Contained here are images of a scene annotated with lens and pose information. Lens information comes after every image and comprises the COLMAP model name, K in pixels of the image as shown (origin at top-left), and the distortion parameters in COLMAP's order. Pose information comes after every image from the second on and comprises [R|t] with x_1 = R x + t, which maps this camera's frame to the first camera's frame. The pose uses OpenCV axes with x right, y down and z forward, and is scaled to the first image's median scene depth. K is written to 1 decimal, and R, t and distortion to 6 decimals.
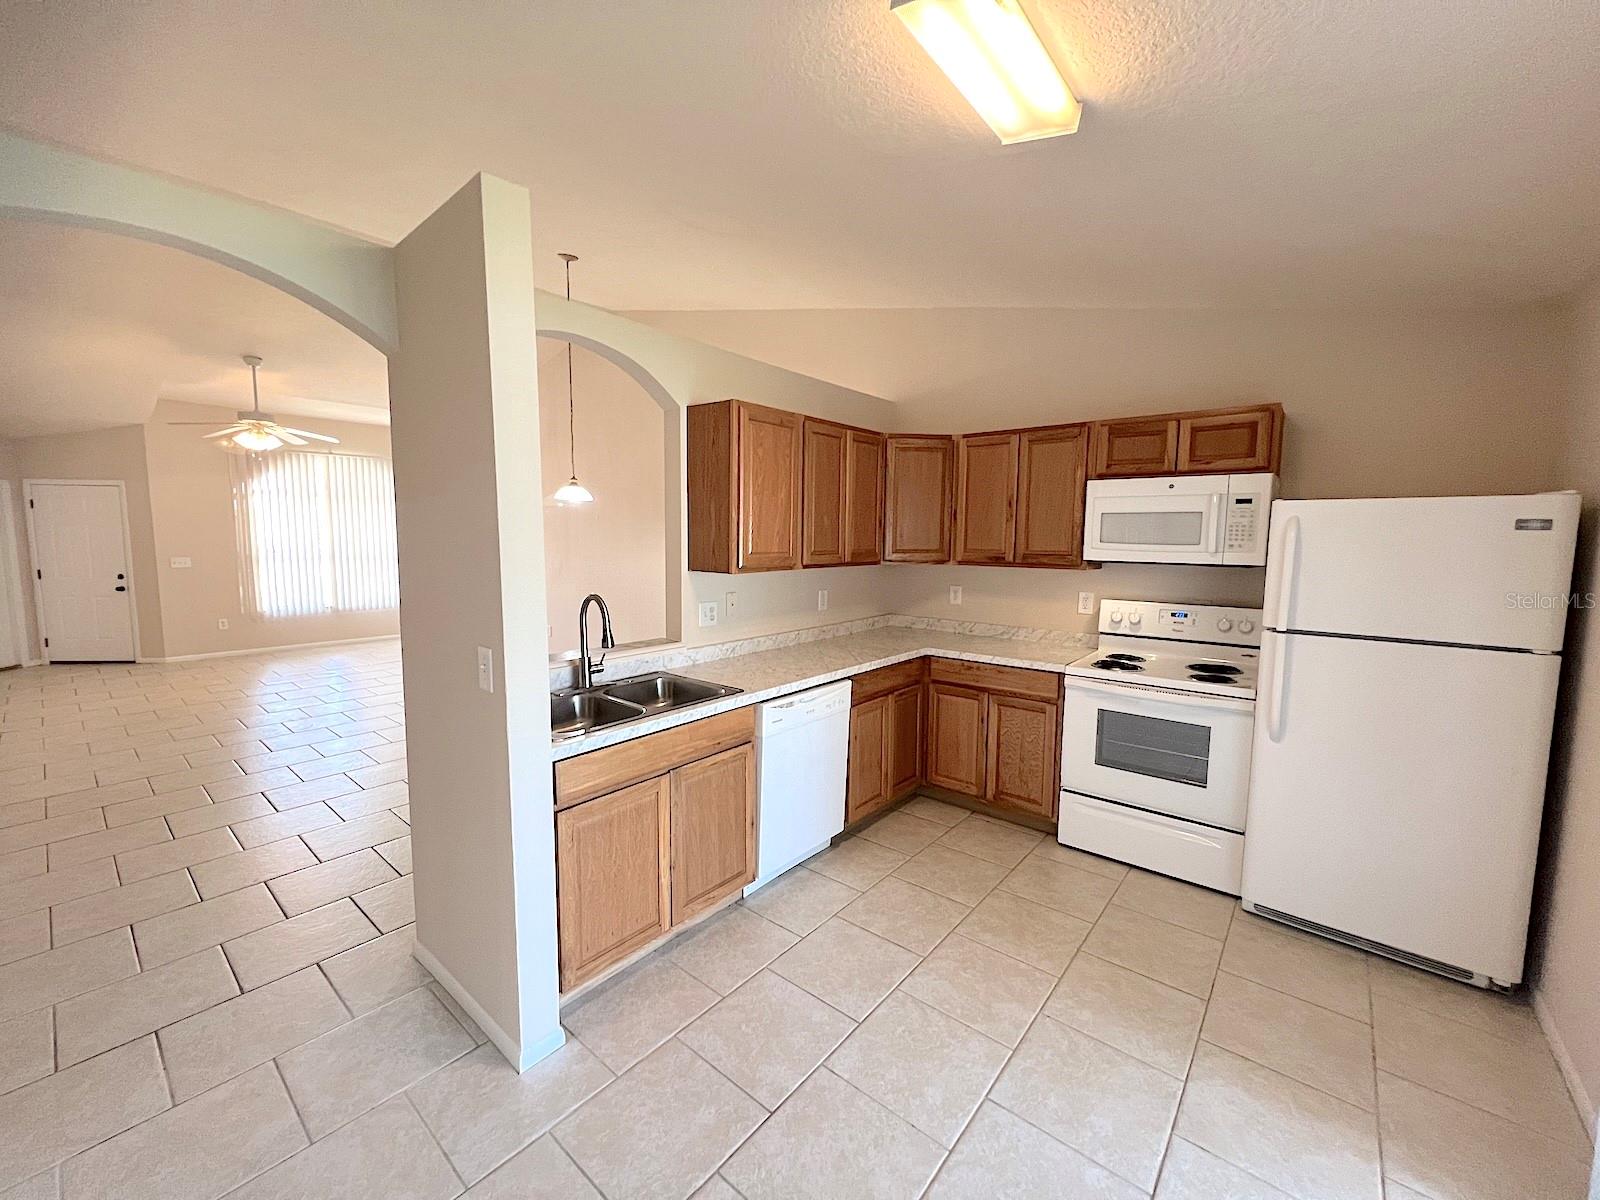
lens RADIAL K [[640.8, 0, 794.6], [0, 640.8, 601.8], [0, 0, 1]] dist [-0.002430, 0.000527]
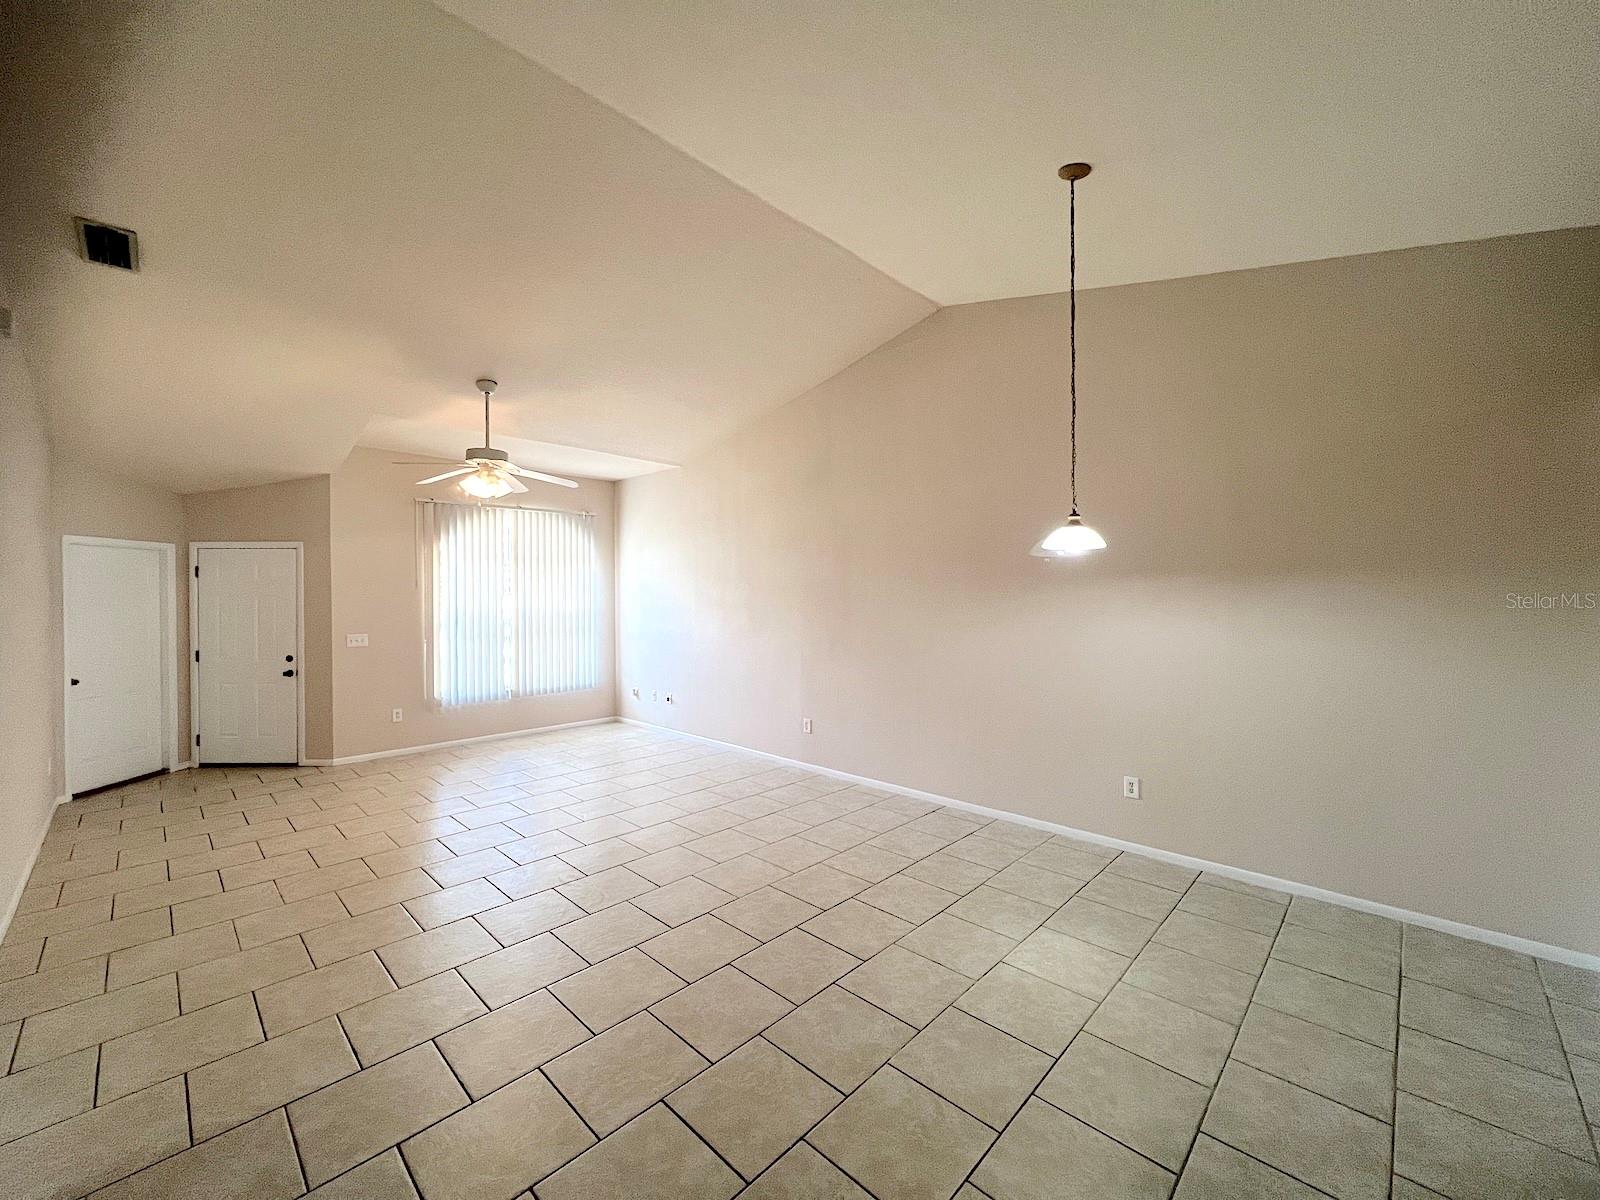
lens RADIAL K [[640.8, 0, 796.5], [0, 640.8, 600.6], [0, 0, 1]] dist [-0.002430, 0.000527]
pose [[0.997490, -0.012399, -0.069714, -0.353849], [0.005648, 0.995345, -0.096215, -0.030804], [0.070582, 0.095580, 0.992916, 0.229913]]
